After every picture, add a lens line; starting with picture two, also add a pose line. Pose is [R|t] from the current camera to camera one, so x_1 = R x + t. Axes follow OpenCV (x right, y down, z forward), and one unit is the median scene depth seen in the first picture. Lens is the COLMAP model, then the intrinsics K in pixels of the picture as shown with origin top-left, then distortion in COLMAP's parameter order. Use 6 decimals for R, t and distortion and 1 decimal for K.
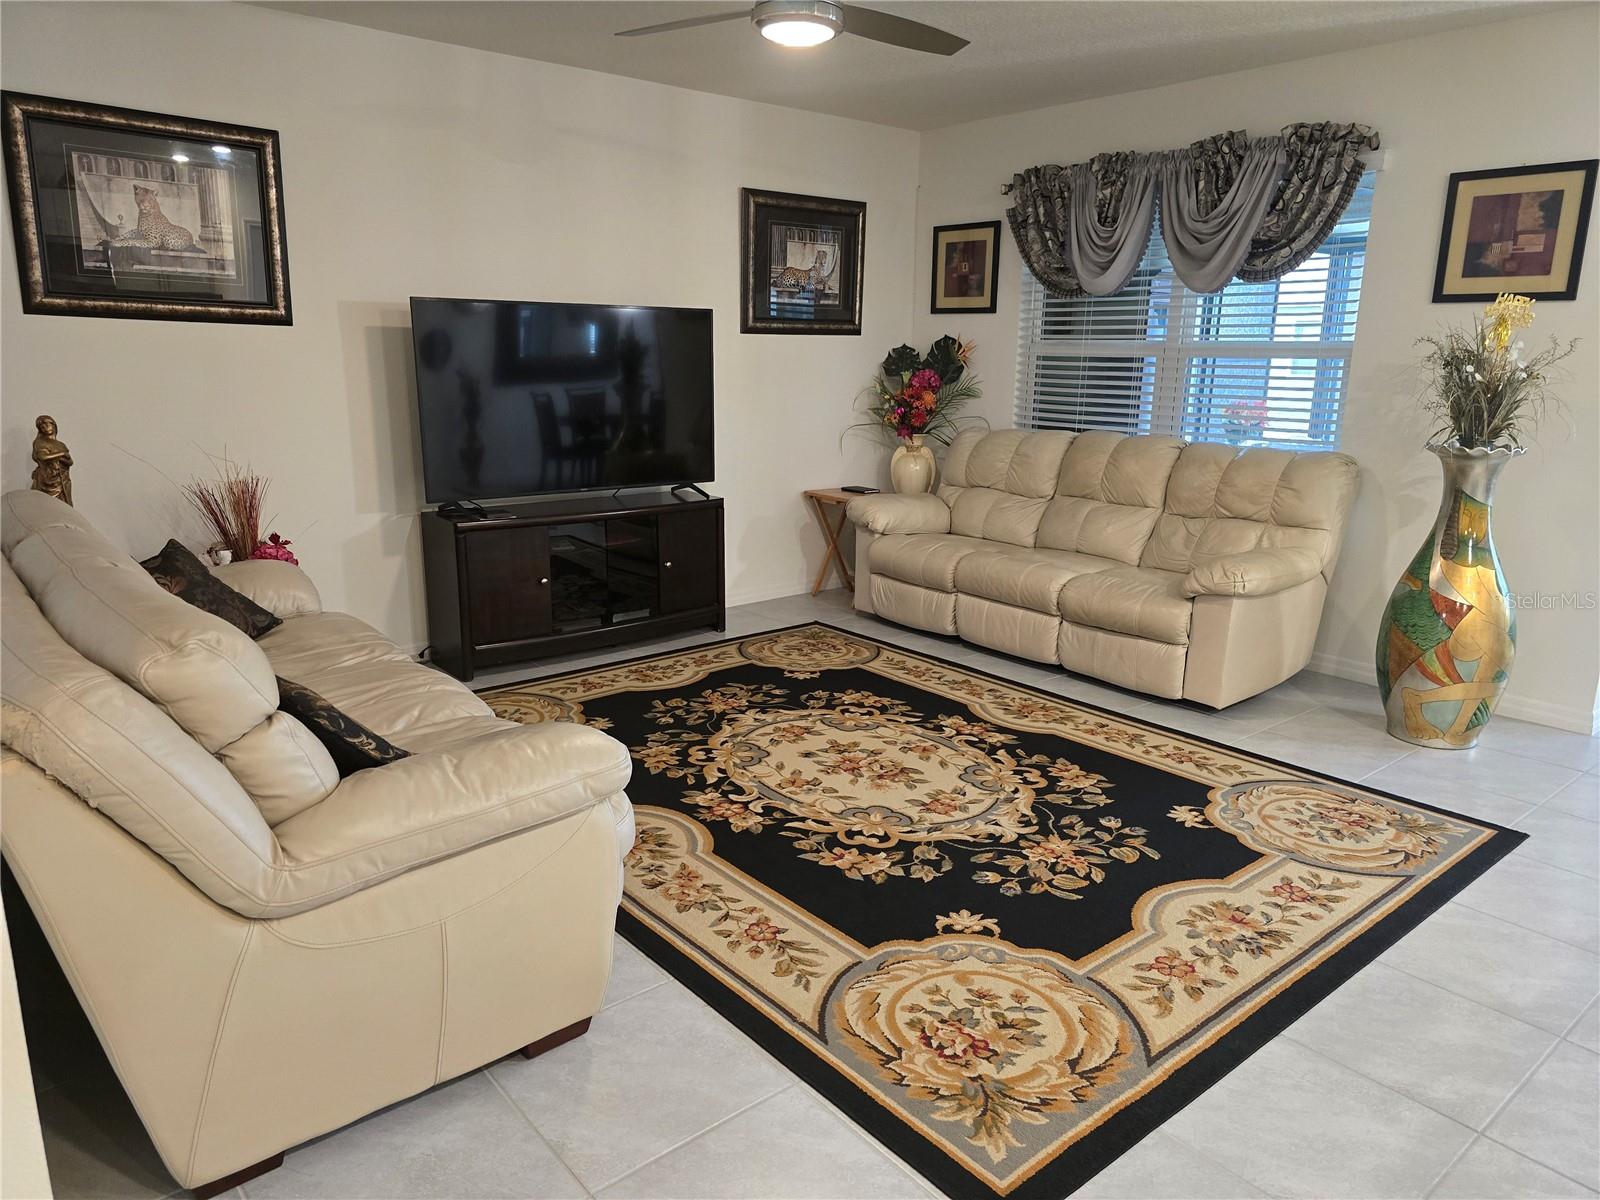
lens RADIAL K [[1072.5, 0, 803.2], [0, 1072.5, 602.4], [0, 0, 1]] dist [0.071394, -0.073144]
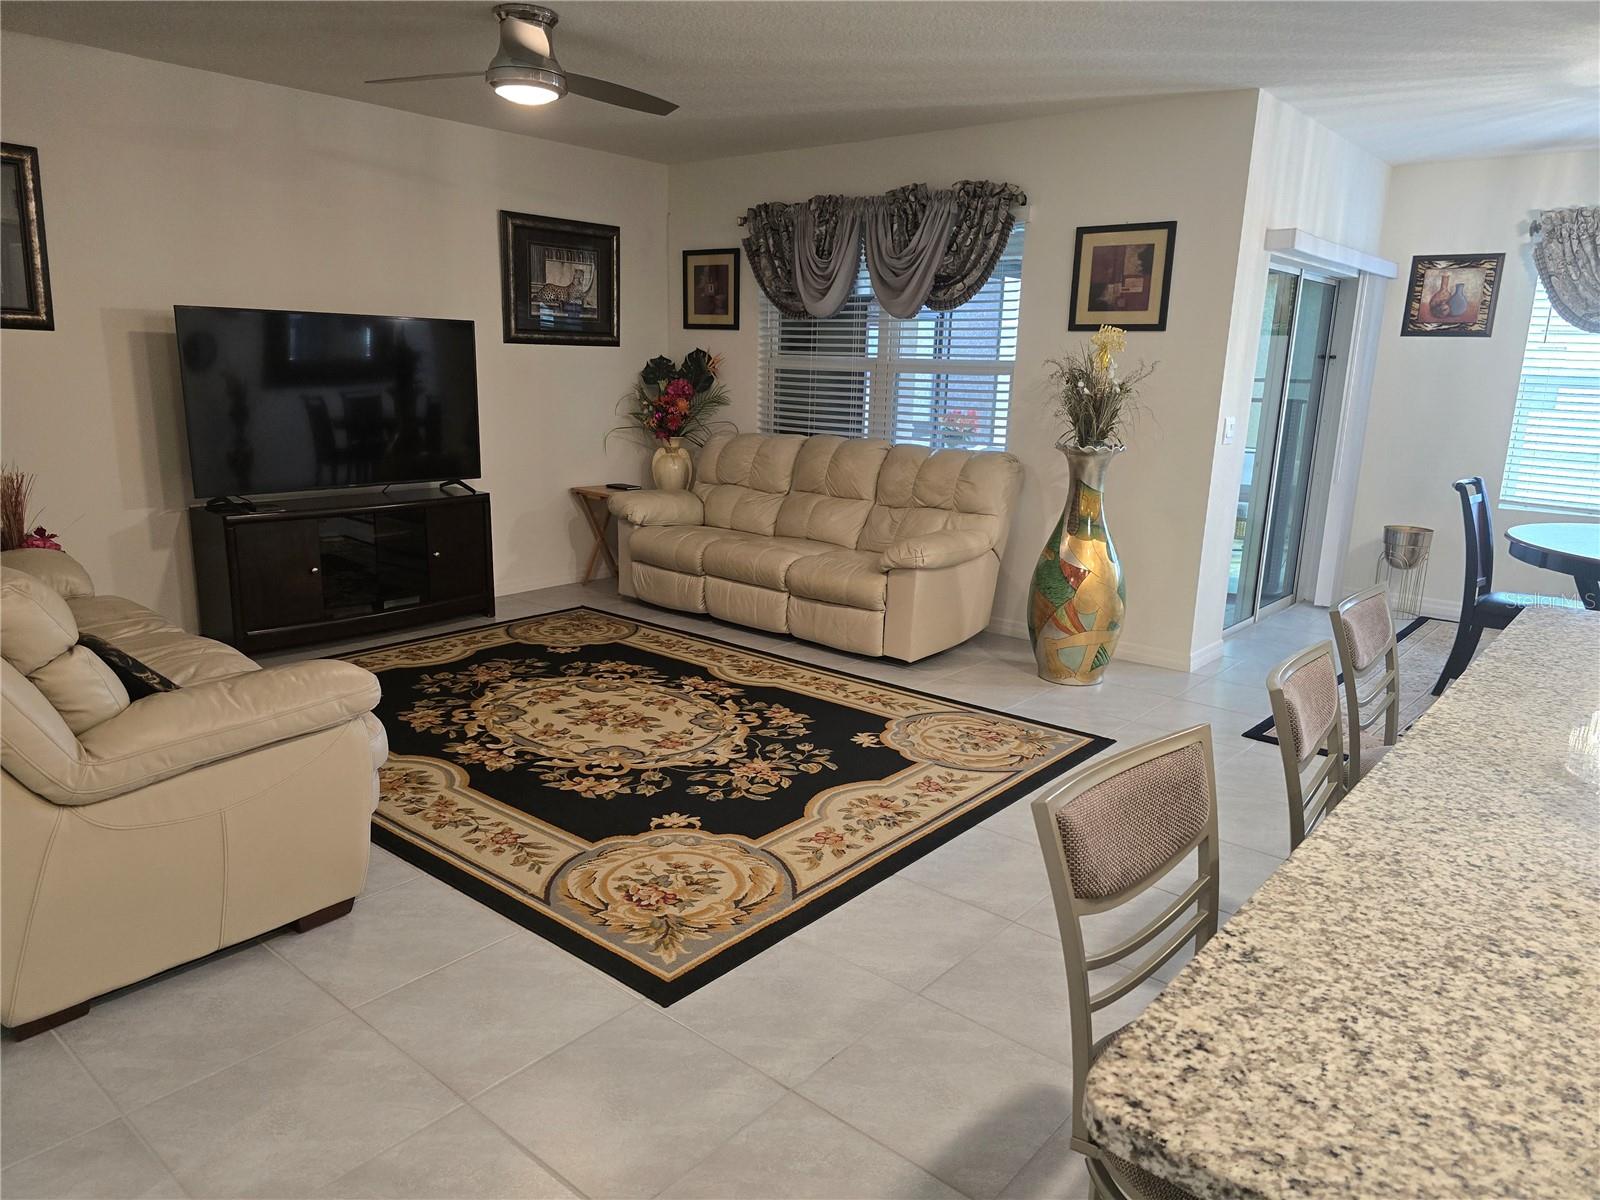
lens RADIAL K [[1070.3, 0, 792.8], [0, 1070.3, 604.7], [0, 0, 1]] dist [0.072970, -0.072409]
pose [[0.985308, -0.025762, 0.168834, 0.055340], [0.026452, 0.999648, -0.001840, 0.034445], [-0.168727, 0.006279, 0.985643, -0.174194]]
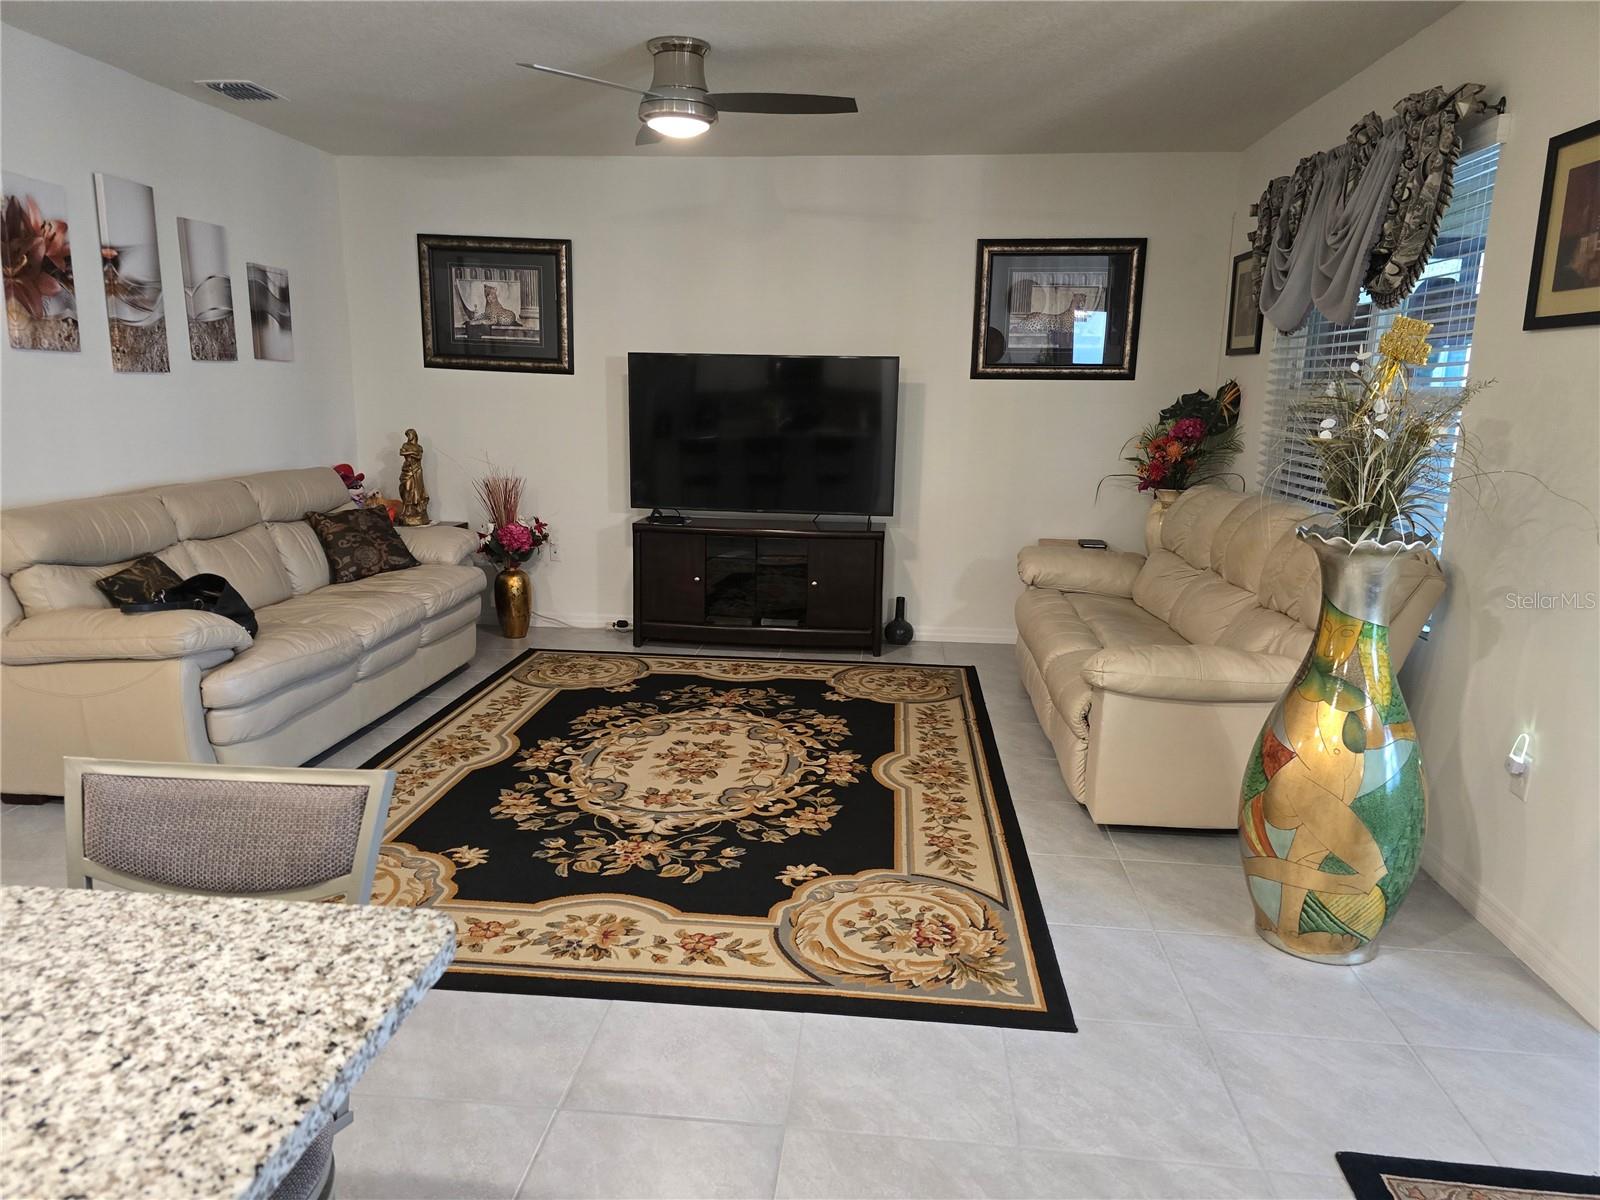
lens RADIAL K [[1070.3, 0, 792.8], [0, 1070.3, 604.7], [0, 0, 1]] dist [0.072970, -0.072409]
pose [[0.702349, 0.143517, -0.697215, 0.821148], [-0.173431, 0.984450, 0.027935, -0.052219], [0.690383, 0.101299, 0.716317, 0.242218]]
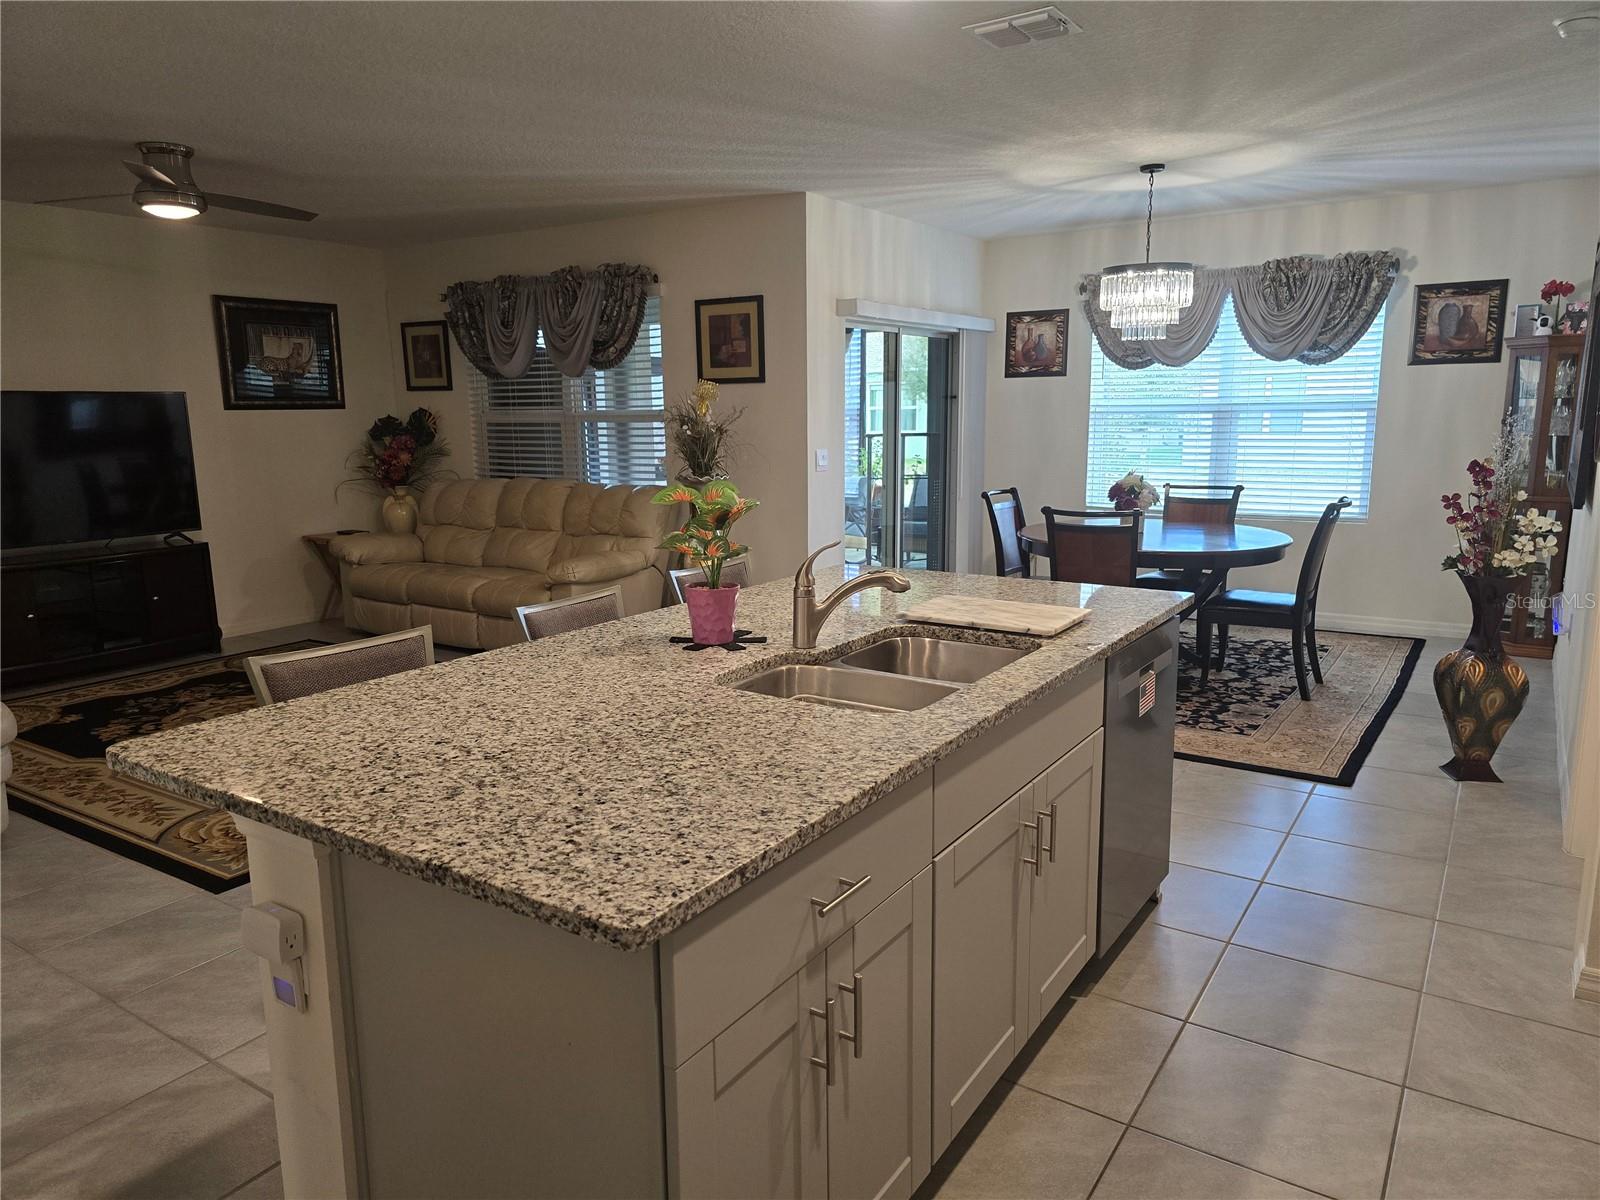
lens RADIAL K [[1070.3, 0, 792.8], [0, 1070.3, 604.7], [0, 0, 1]] dist [0.072970, -0.072409]
pose [[0.958296, -0.077345, 0.275111, 0.292028], [0.091742, 0.994986, -0.039835, 0.111863], [-0.270651, 0.063413, 0.960587, -0.493227]]
